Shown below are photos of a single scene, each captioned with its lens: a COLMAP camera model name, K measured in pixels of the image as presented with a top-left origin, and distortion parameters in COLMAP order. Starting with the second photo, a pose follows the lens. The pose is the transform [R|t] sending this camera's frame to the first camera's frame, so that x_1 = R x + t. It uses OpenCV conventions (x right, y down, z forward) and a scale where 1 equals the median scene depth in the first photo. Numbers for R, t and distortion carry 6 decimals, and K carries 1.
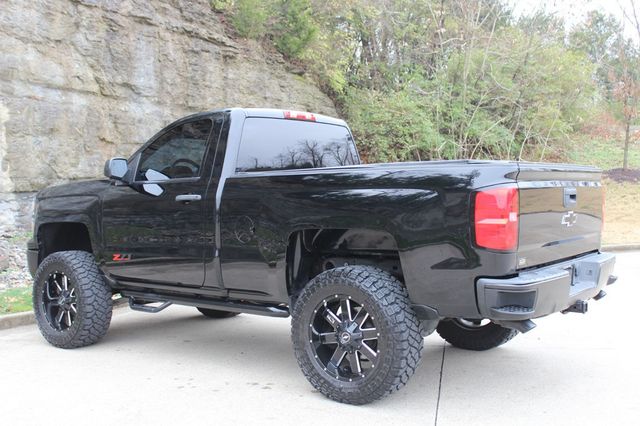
lens RADIAL K [[745.2, 0, 318.6], [0, 745.2, 211.1], [0, 0, 1]] dist [-0.059736, 0.000000]
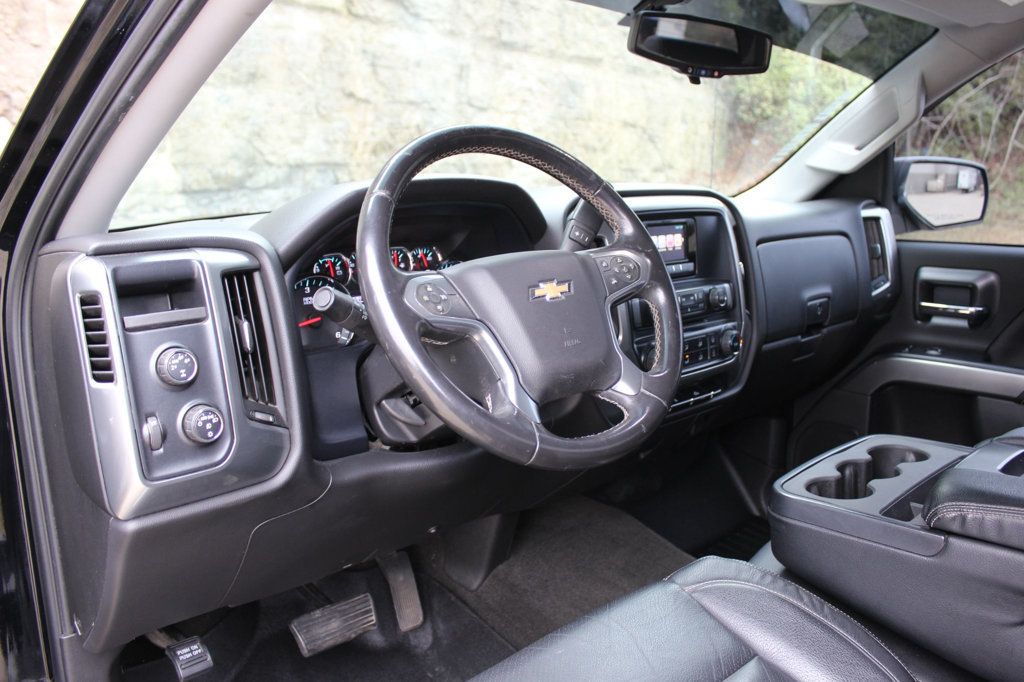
lens RADIAL K [[869.2, 0, 513.4], [0, 869.2, 346.7], [0, 0, 1]] dist [-0.129677, 0.065105]
pose [[0.987959, 0.050266, -0.146324, -0.053397], [-0.024353, 0.984485, 0.173769, -0.020324], [0.152788, -0.168114, 0.973855, 0.294194]]
